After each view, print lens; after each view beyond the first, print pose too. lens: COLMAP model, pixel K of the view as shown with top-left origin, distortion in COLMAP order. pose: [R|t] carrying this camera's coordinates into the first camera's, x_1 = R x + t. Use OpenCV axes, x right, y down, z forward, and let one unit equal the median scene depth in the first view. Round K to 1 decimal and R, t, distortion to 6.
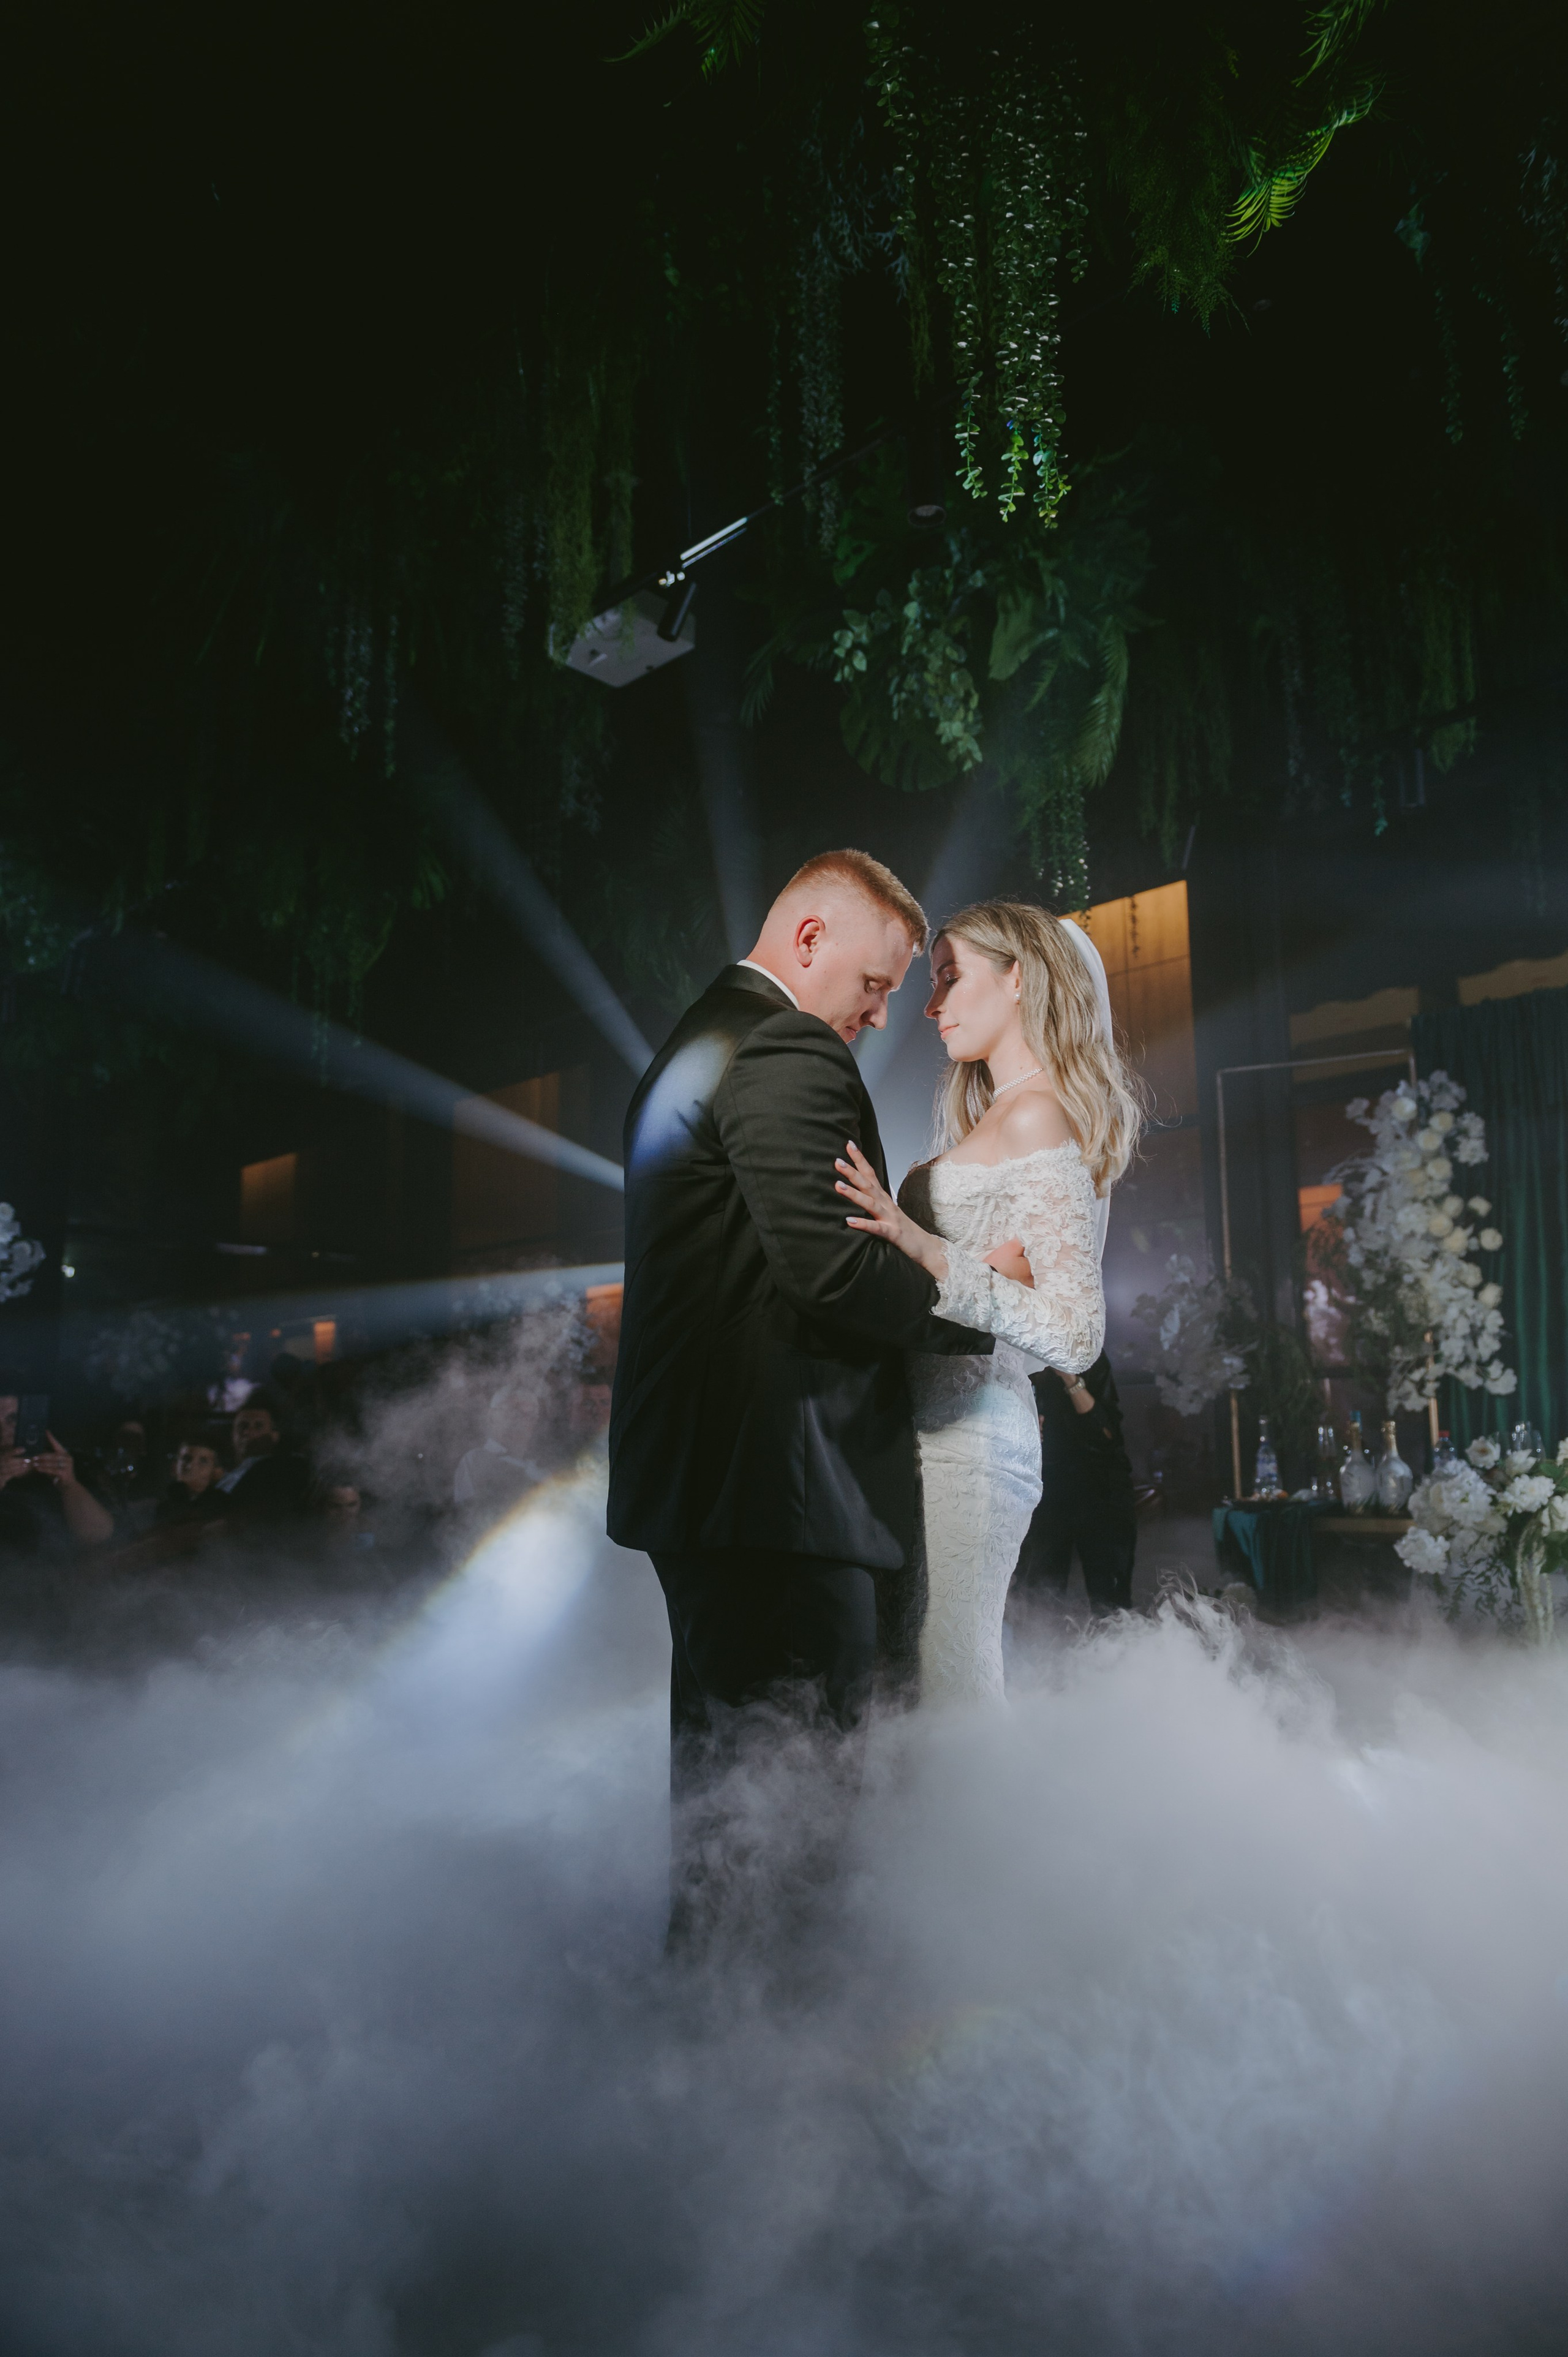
lens RADIAL K [[1573.8, 0, 774.4], [0, 1573.8, 1188.9], [0, 0, 1]] dist [0.000512, -0.005416]
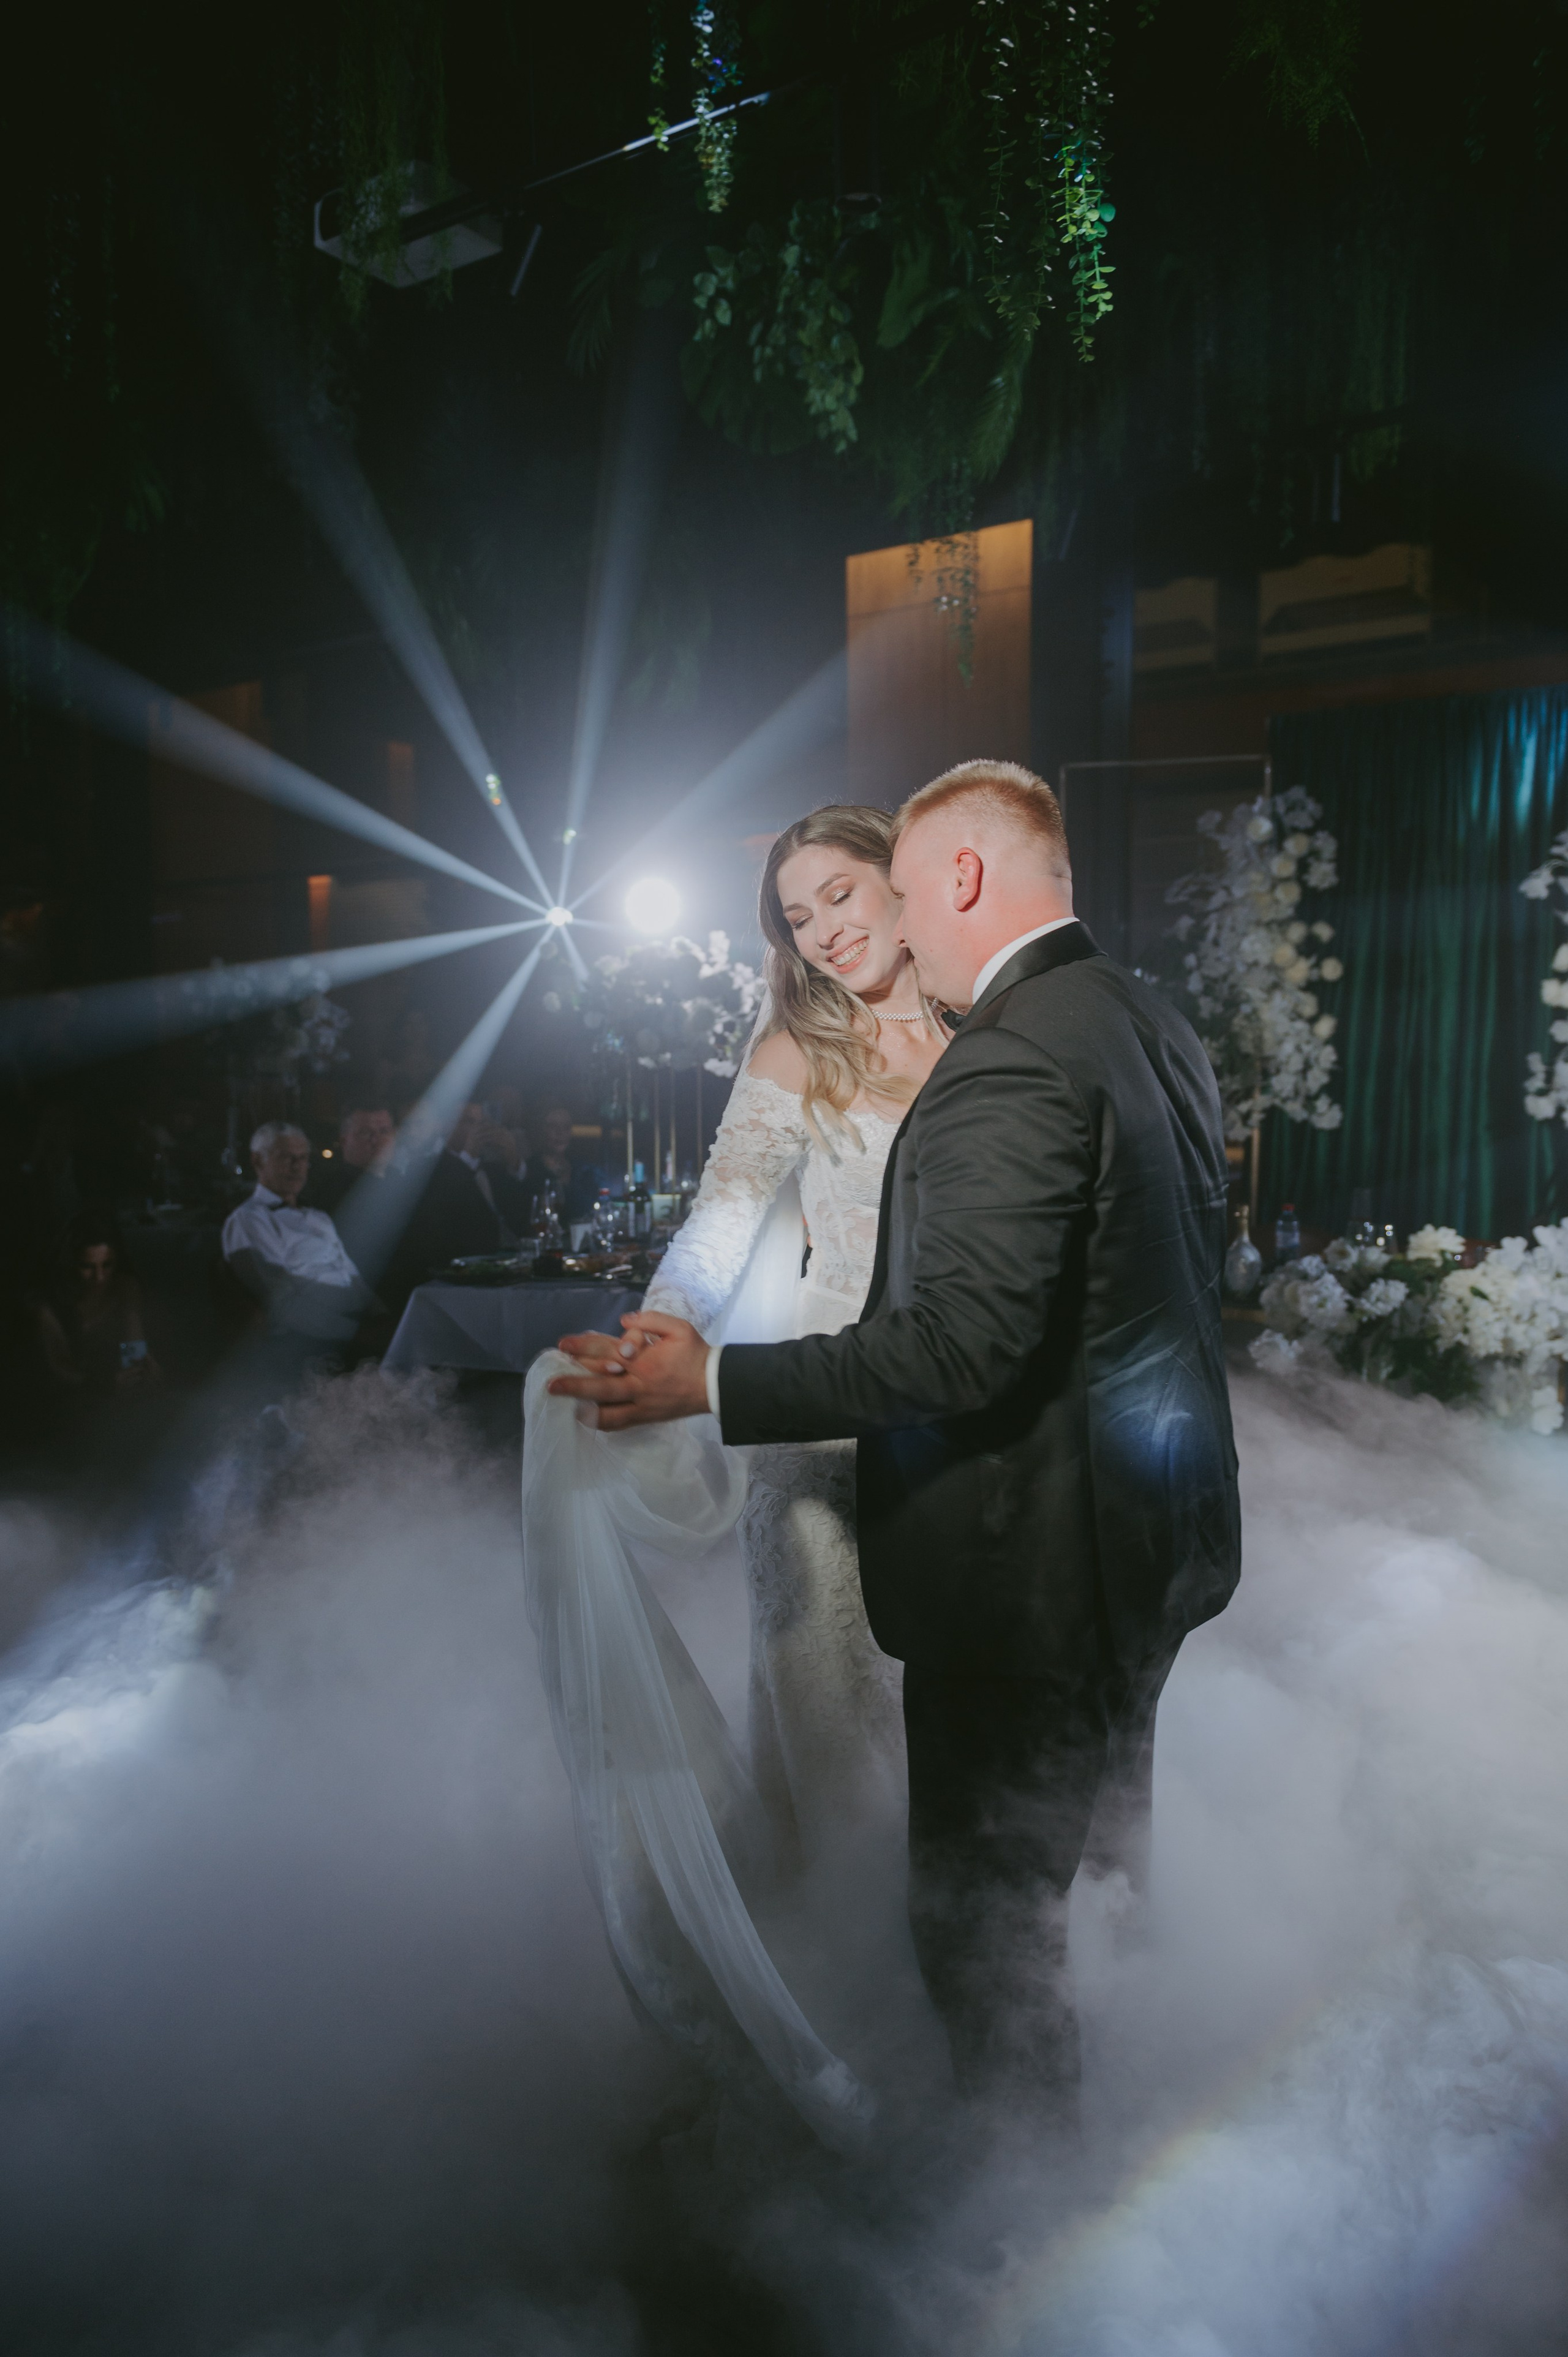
lens RADIAL K [[1699.4, 0, 775.6], [0, 1699.4, 1162.8], [0, 0, 1]] dist [-0.005671, -0.004962]
pose [[0.986597, -0.005266, 0.163091, -0.048576], [-0.033079, 0.972273, 0.231499, -0.082900], [-0.159788, -0.233791, 0.959067, 0.035225]]
